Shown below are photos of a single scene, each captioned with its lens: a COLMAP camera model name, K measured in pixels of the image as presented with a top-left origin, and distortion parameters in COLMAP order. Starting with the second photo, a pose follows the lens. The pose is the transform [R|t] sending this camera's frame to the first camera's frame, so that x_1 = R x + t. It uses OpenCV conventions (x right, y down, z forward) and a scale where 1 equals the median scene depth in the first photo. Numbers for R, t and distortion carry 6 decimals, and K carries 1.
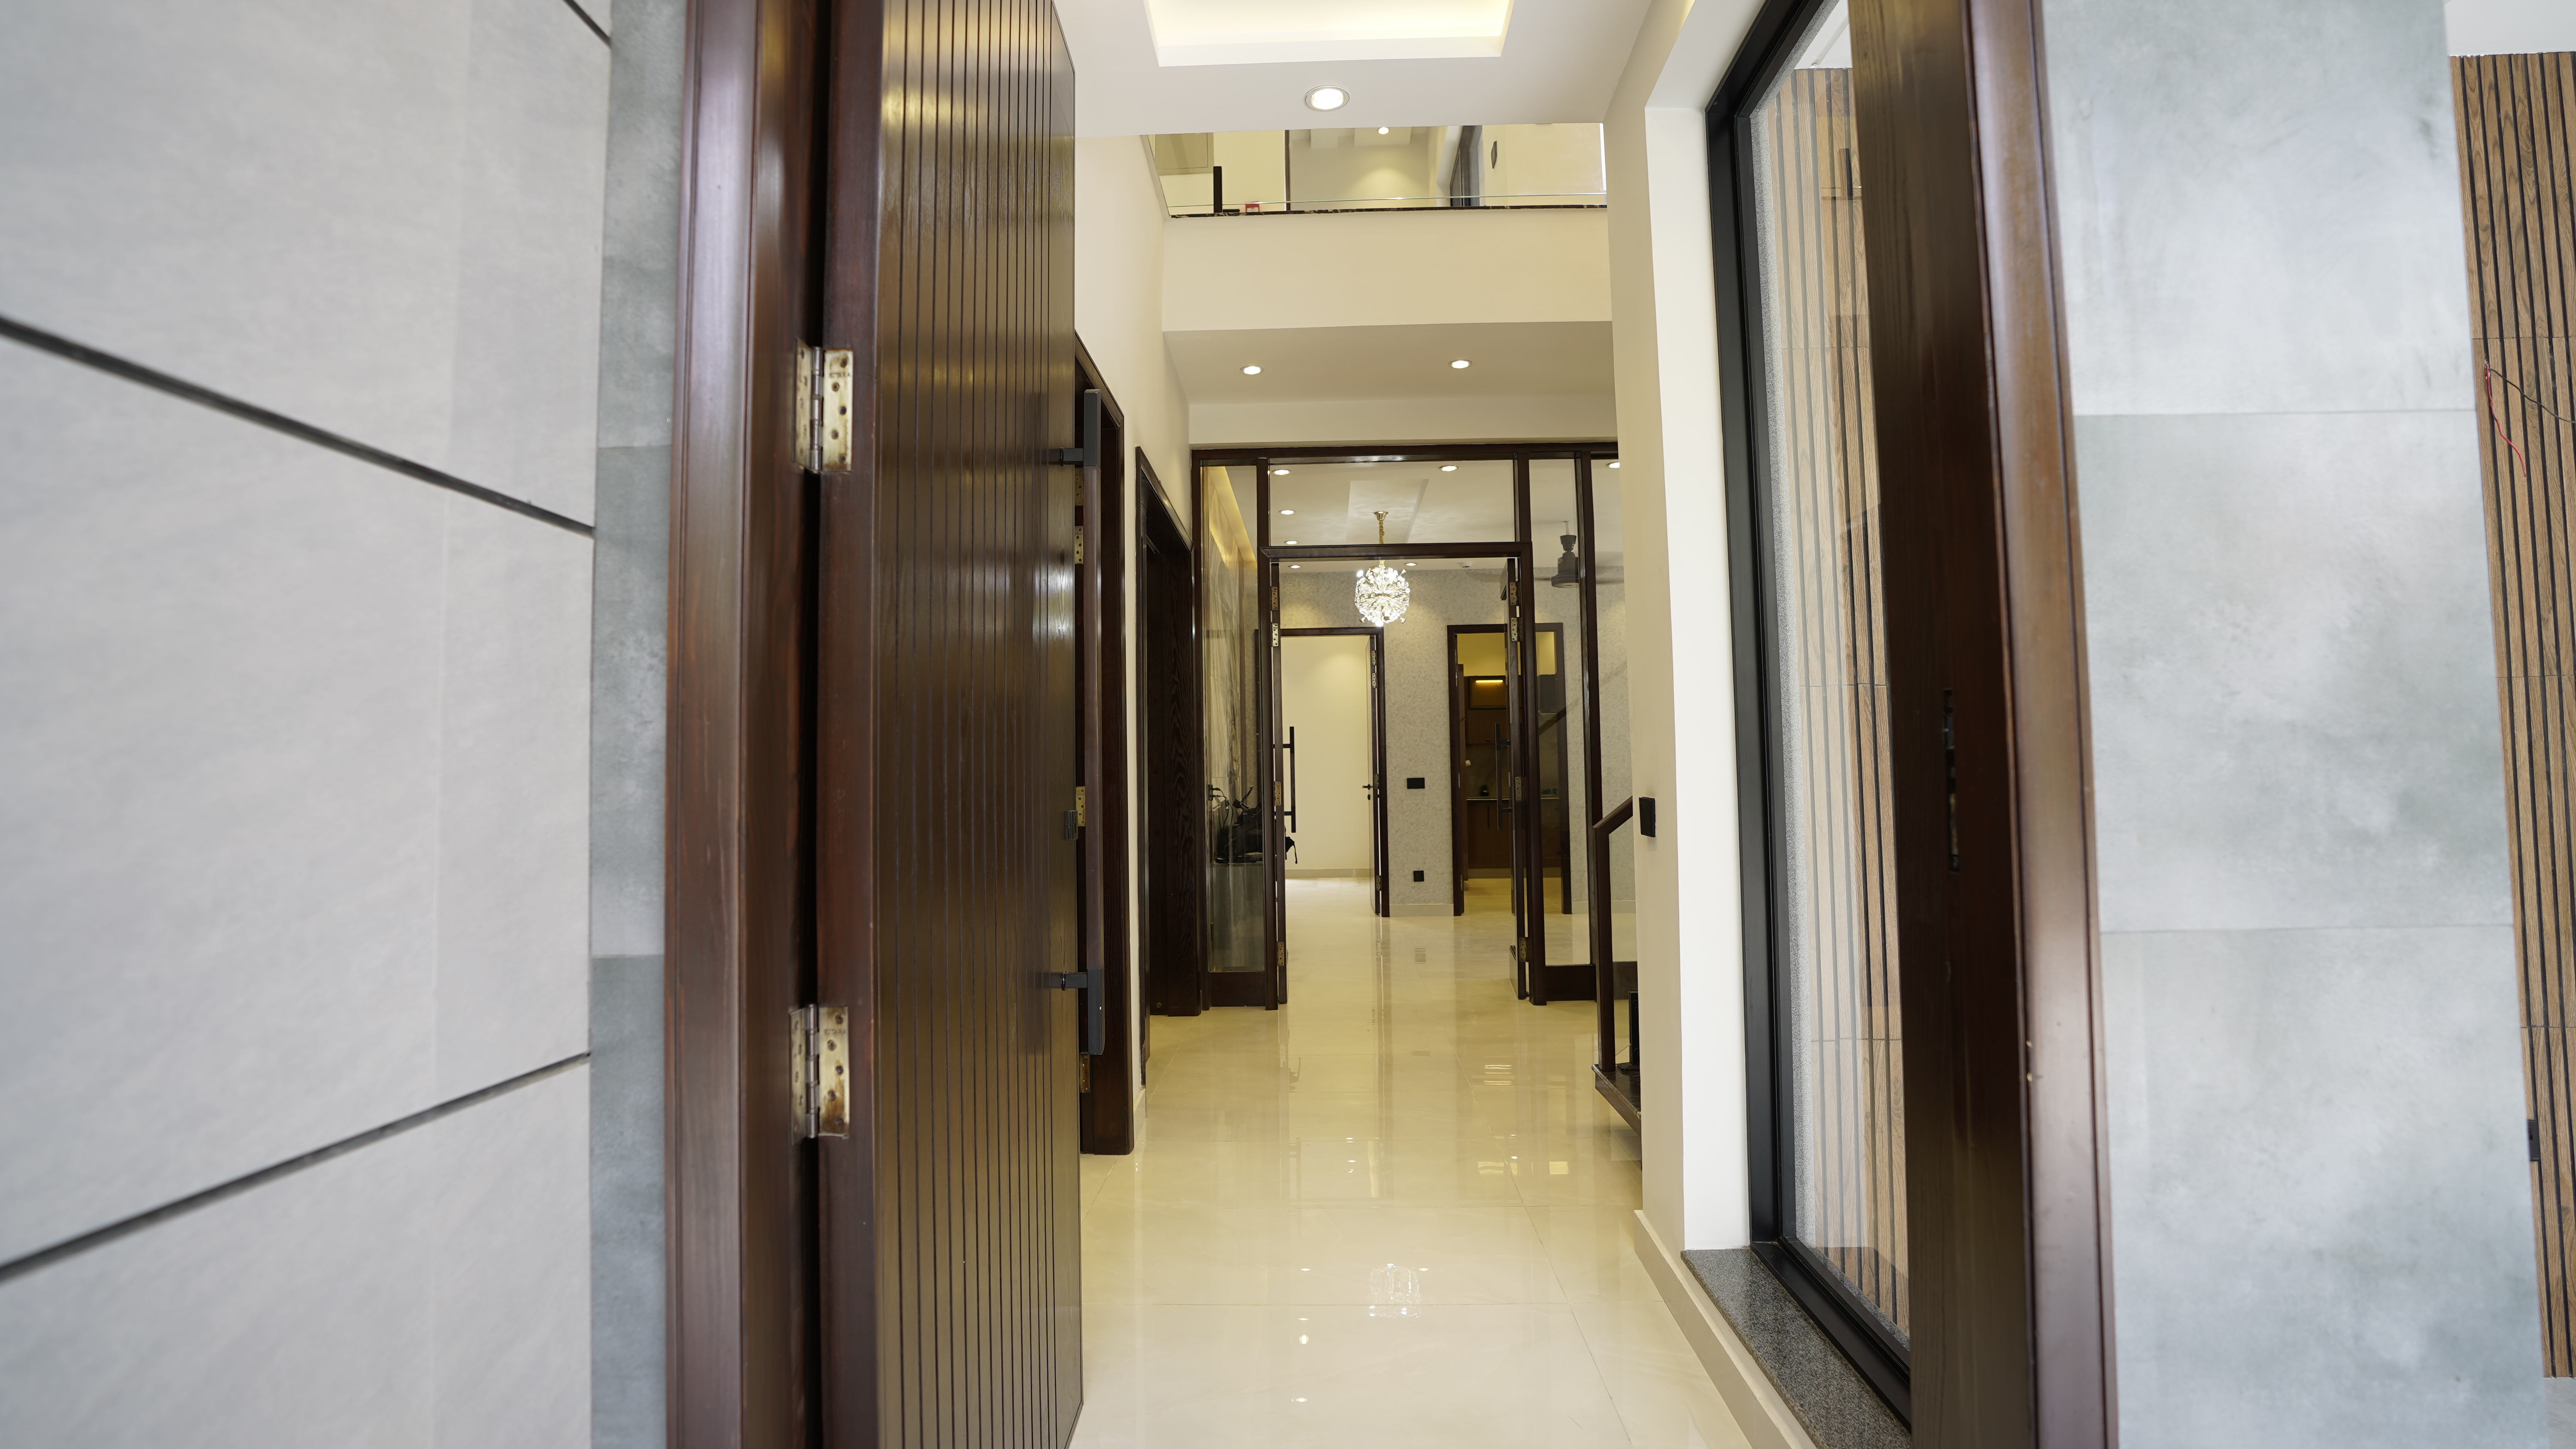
lens RADIAL K [[1198.6, 0, 1278.3], [0, 1198.6, 709.2], [0, 0, 1]] dist [-0.077787, 0.031844]
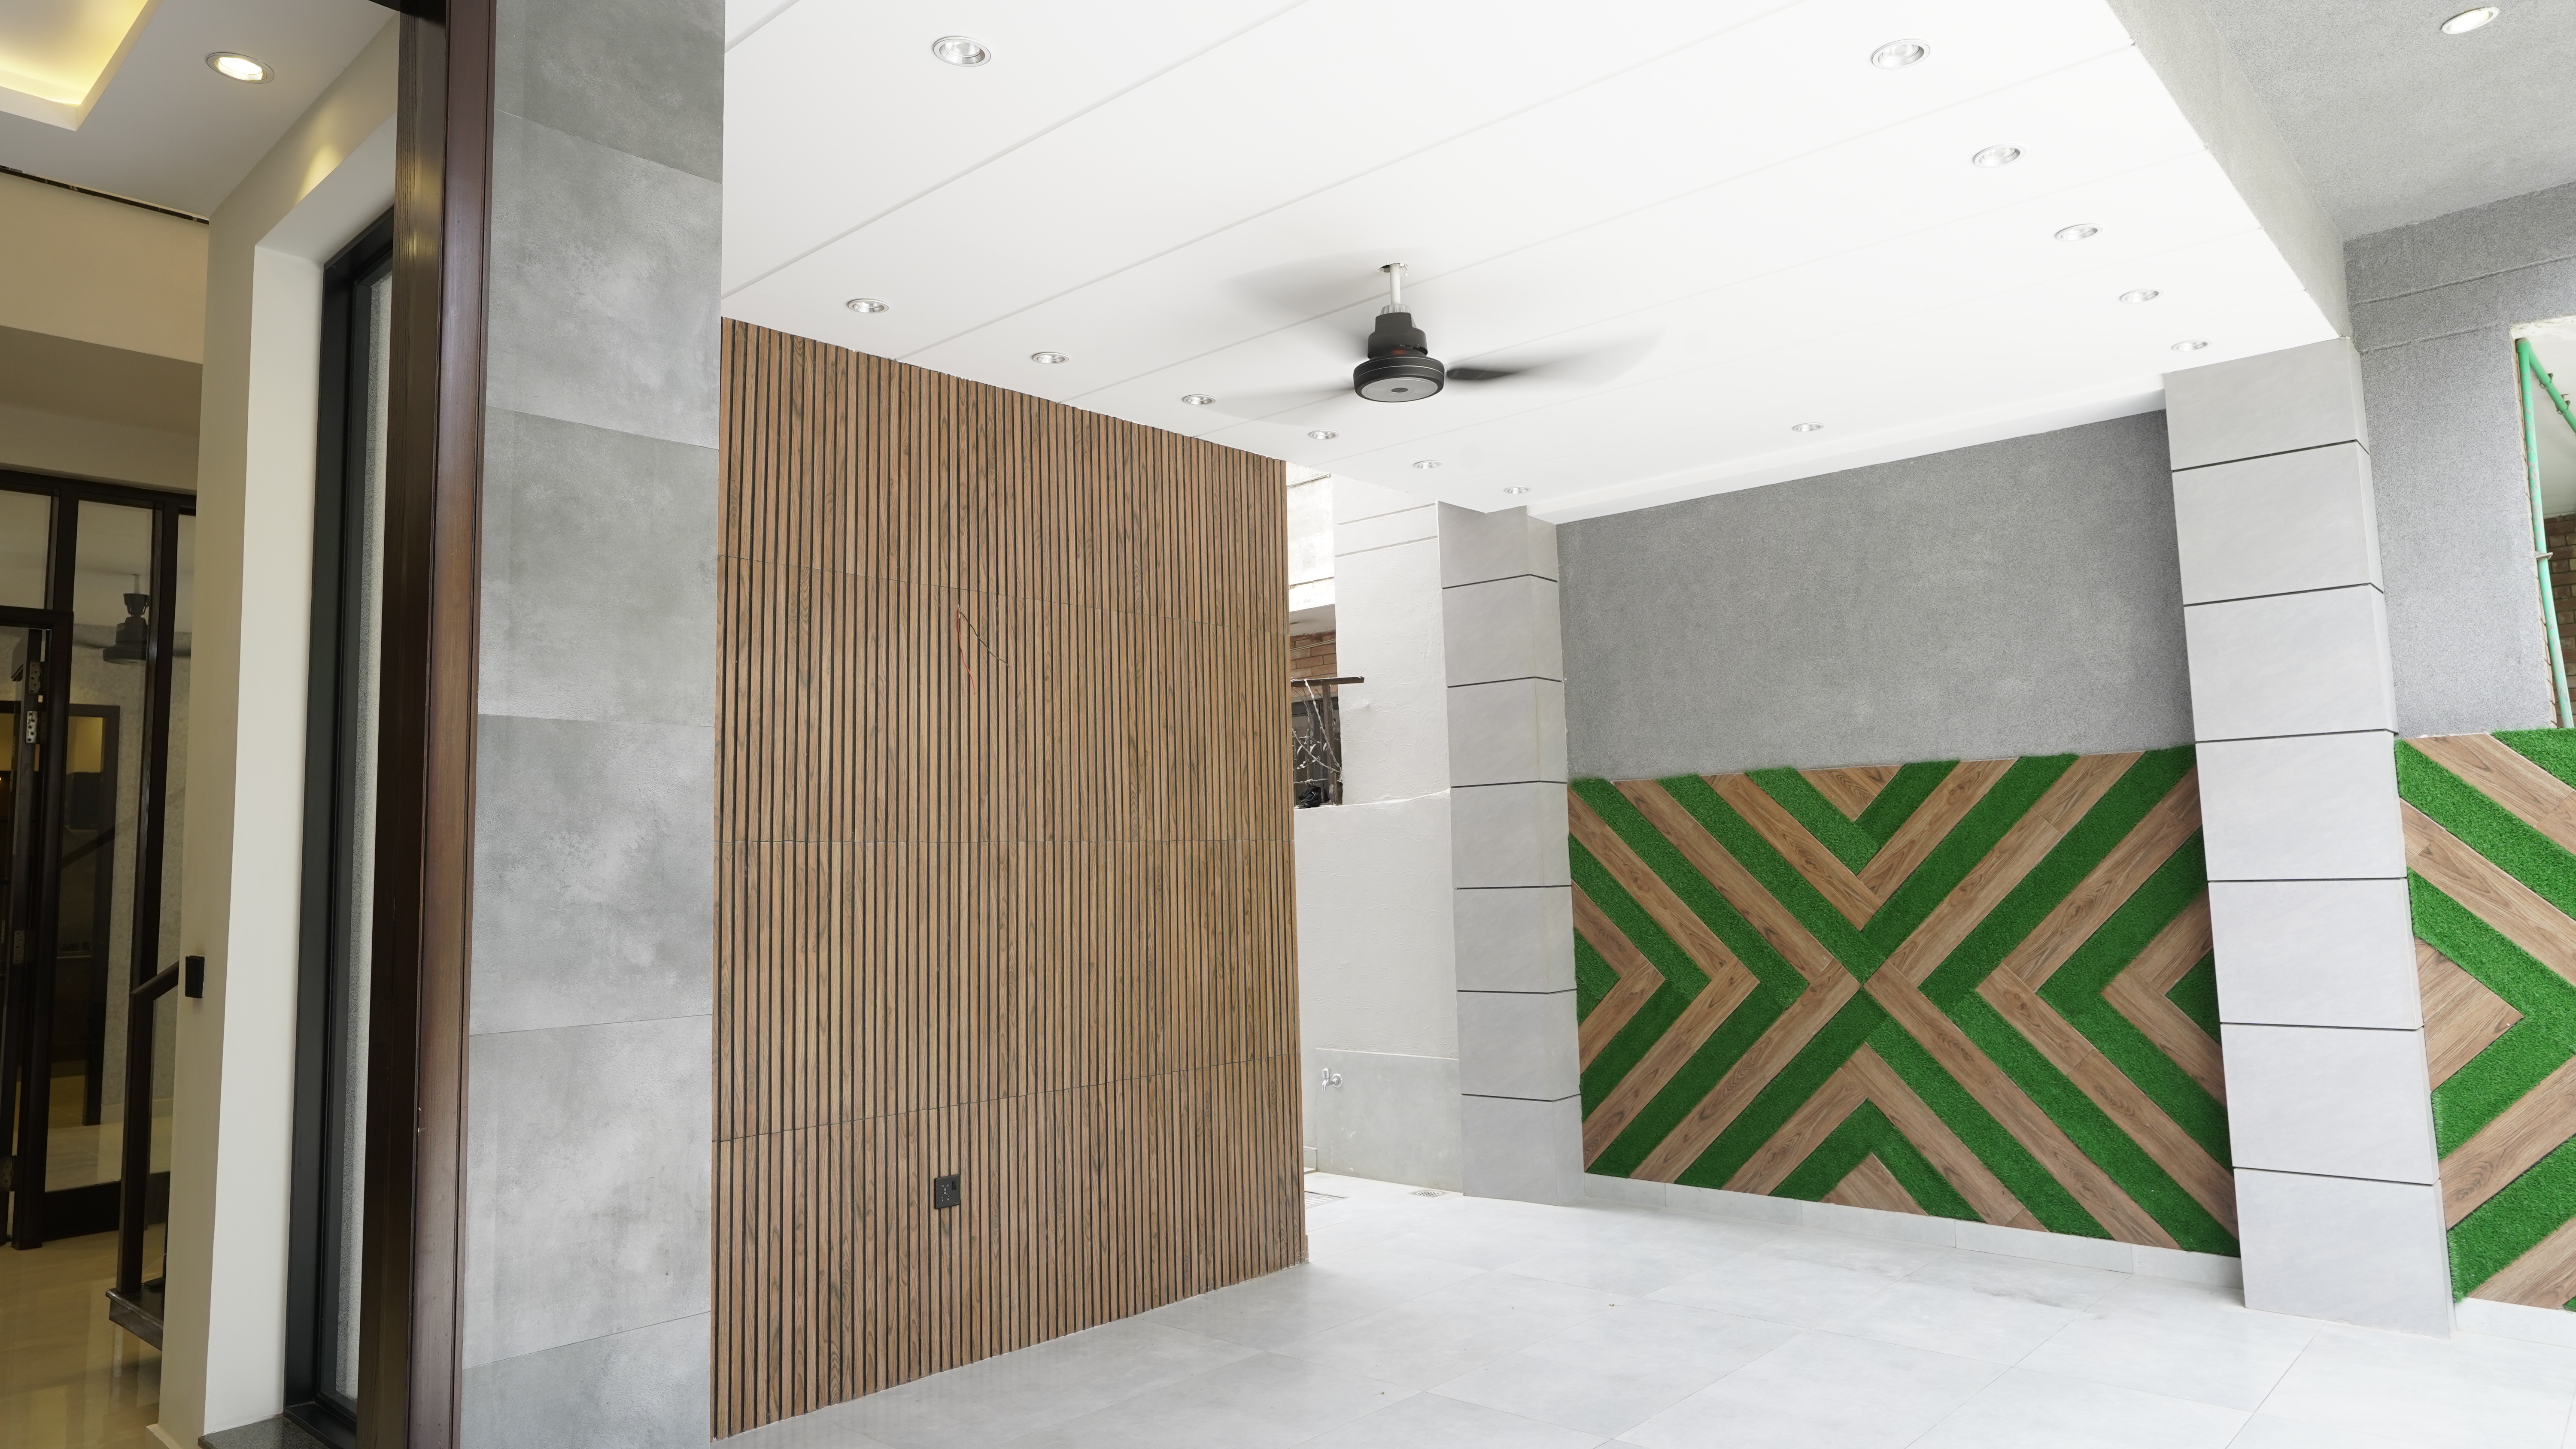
lens RADIAL K [[1575.8, 0, 1284.8], [0, 1575.8, 709.5], [0, 0, 1]] dist [-0.034870, 0.034742]
pose [[0.640774, 0.078578, 0.763698, -0.095588], [-0.023583, 0.996293, -0.082723, -0.037661], [-0.767367, 0.034997, 0.640252, -0.452966]]
